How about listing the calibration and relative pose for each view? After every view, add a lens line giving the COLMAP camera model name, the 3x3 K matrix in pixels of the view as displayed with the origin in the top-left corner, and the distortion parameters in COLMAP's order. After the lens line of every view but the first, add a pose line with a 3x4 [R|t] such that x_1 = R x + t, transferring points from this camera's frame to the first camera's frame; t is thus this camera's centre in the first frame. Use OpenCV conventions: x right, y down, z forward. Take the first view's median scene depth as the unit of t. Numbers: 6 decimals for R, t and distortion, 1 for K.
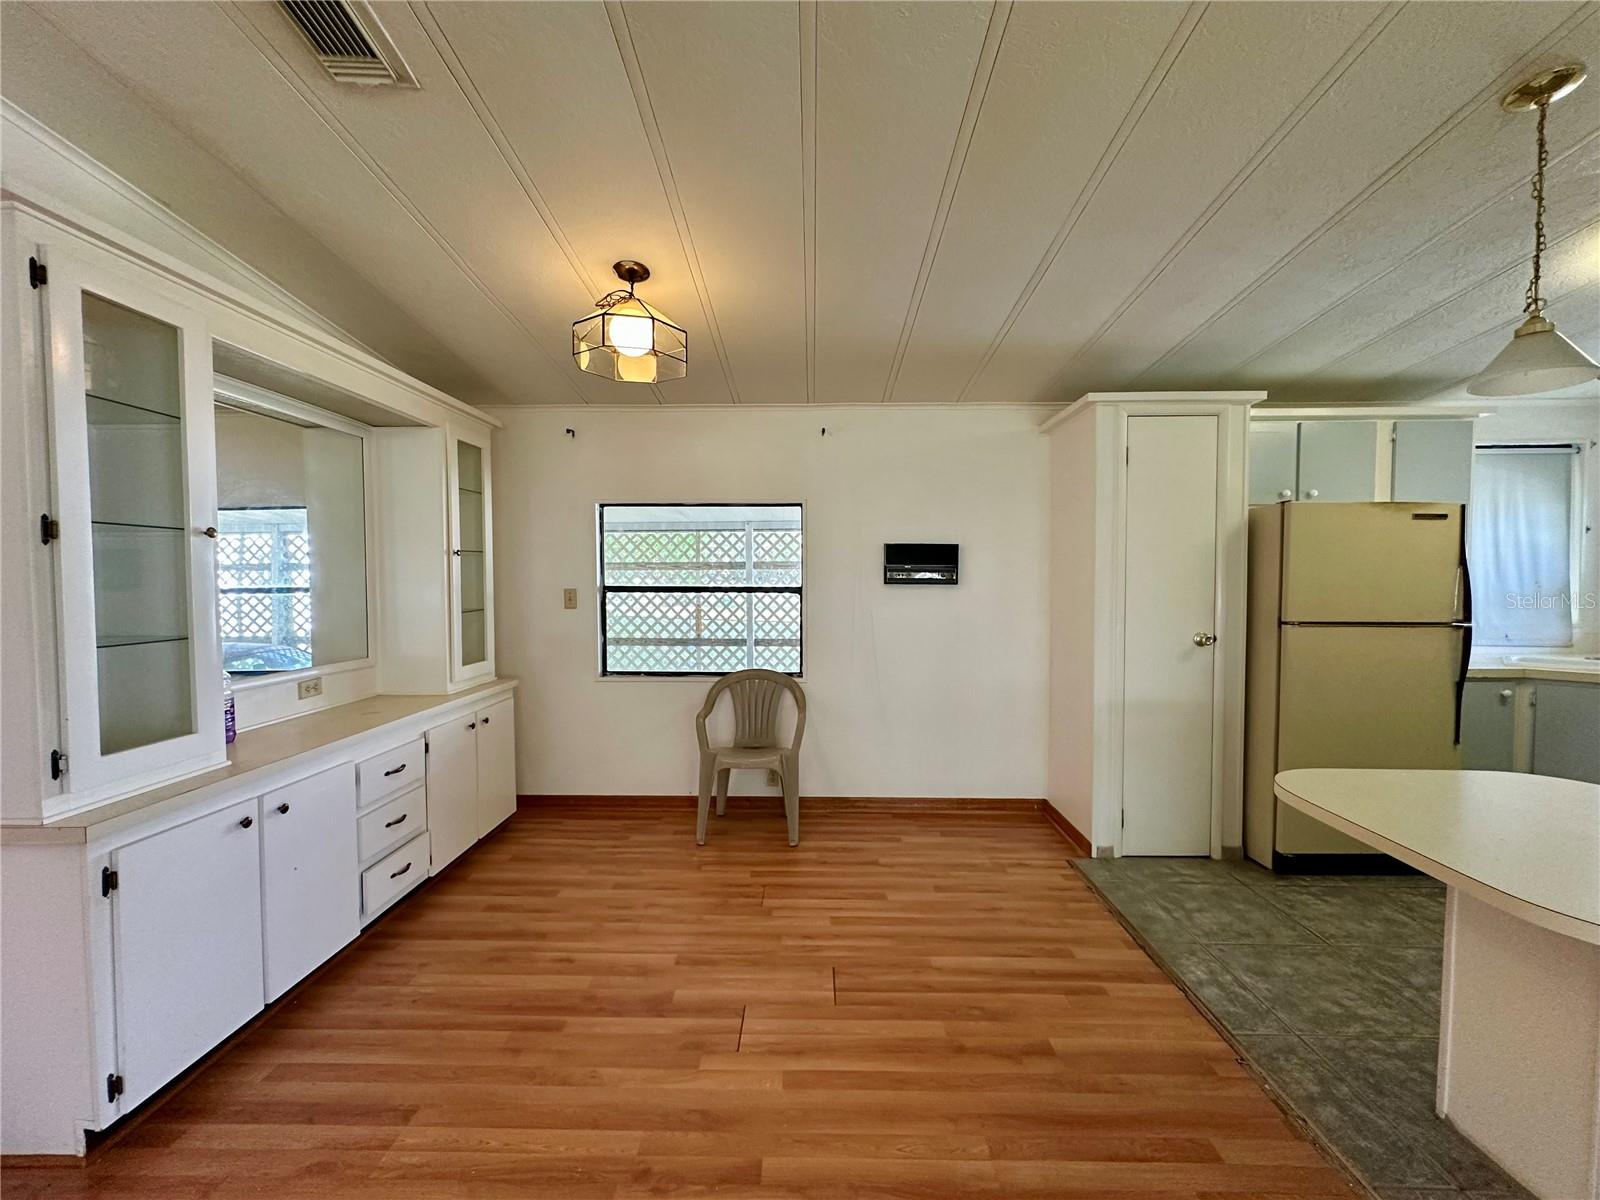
lens RADIAL K [[638.3, 0, 800.0], [0, 638.3, 600.0], [0, 0, 1]] dist [0.002331, 0.000329]
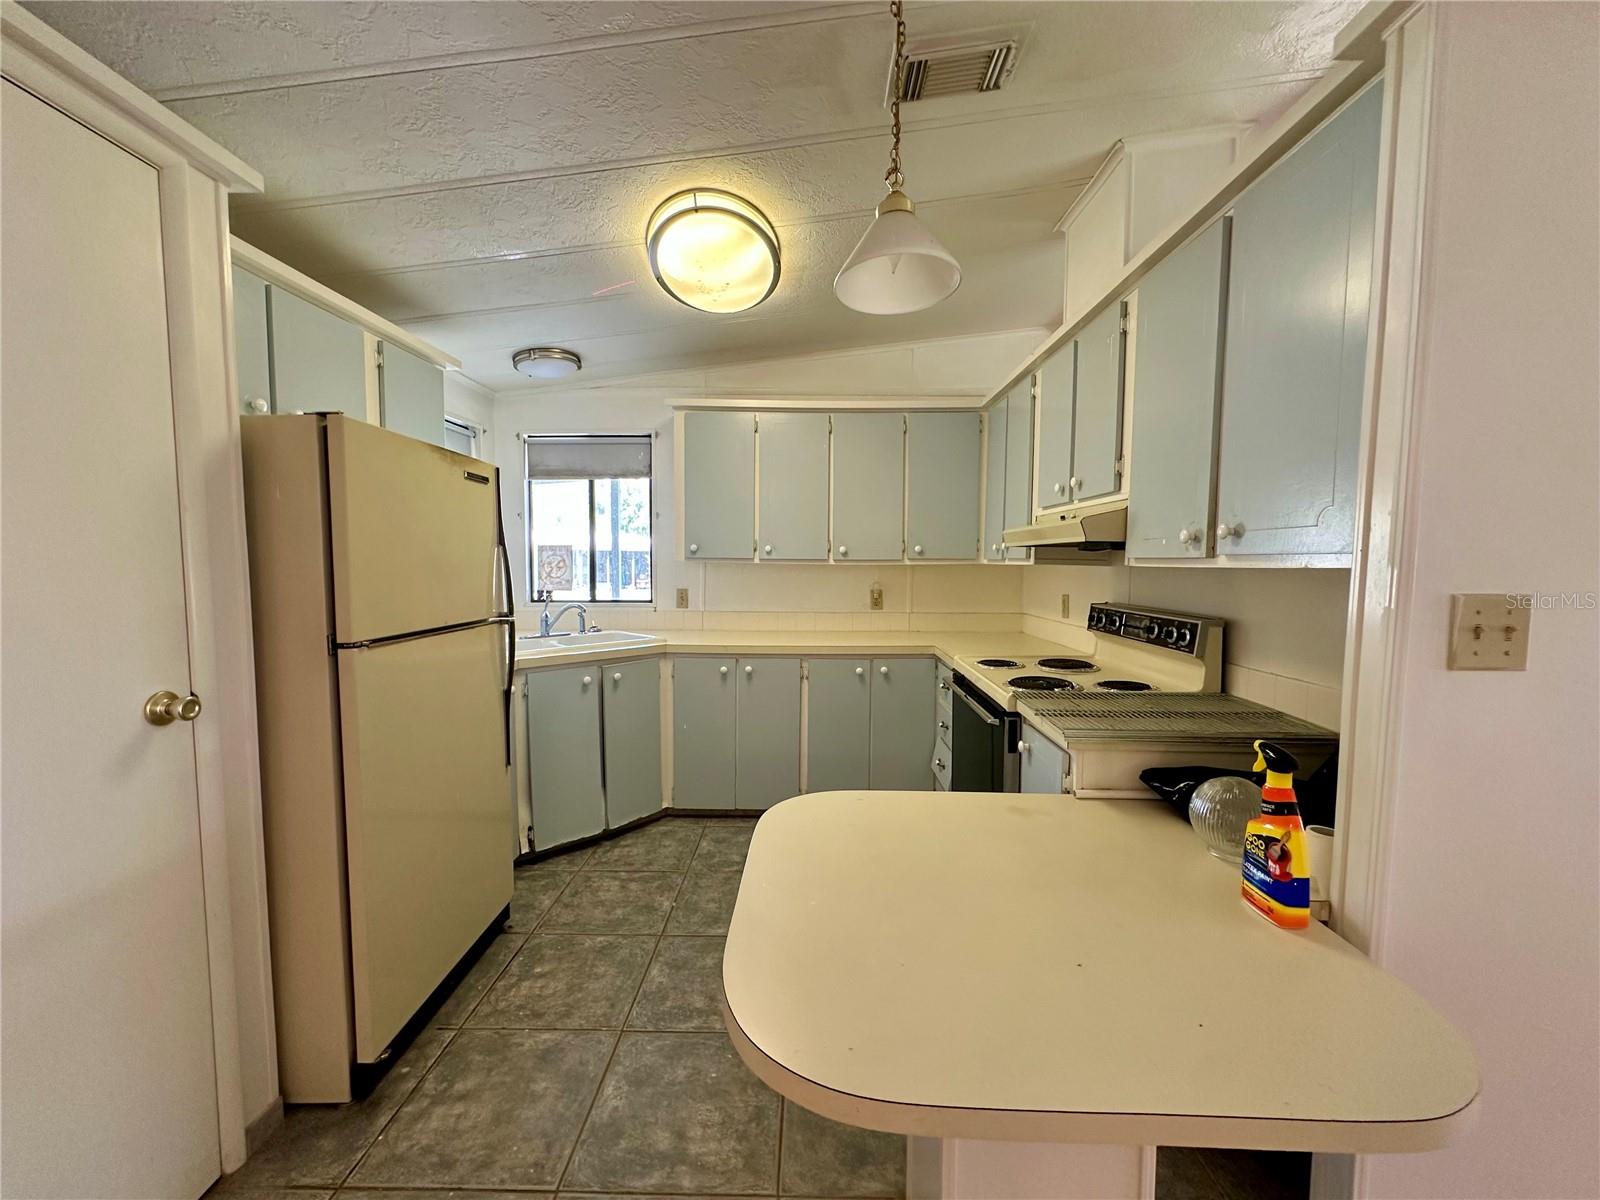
lens RADIAL K [[638.3, 0, 800.0], [0, 638.3, 600.0], [0, 0, 1]] dist [0.002331, 0.000329]
pose [[-0.006201, -0.063498, 0.997963, 0.218072], [0.028683, 0.997560, 0.063650, -0.023628], [-0.999569, 0.029020, -0.004365, 0.595783]]
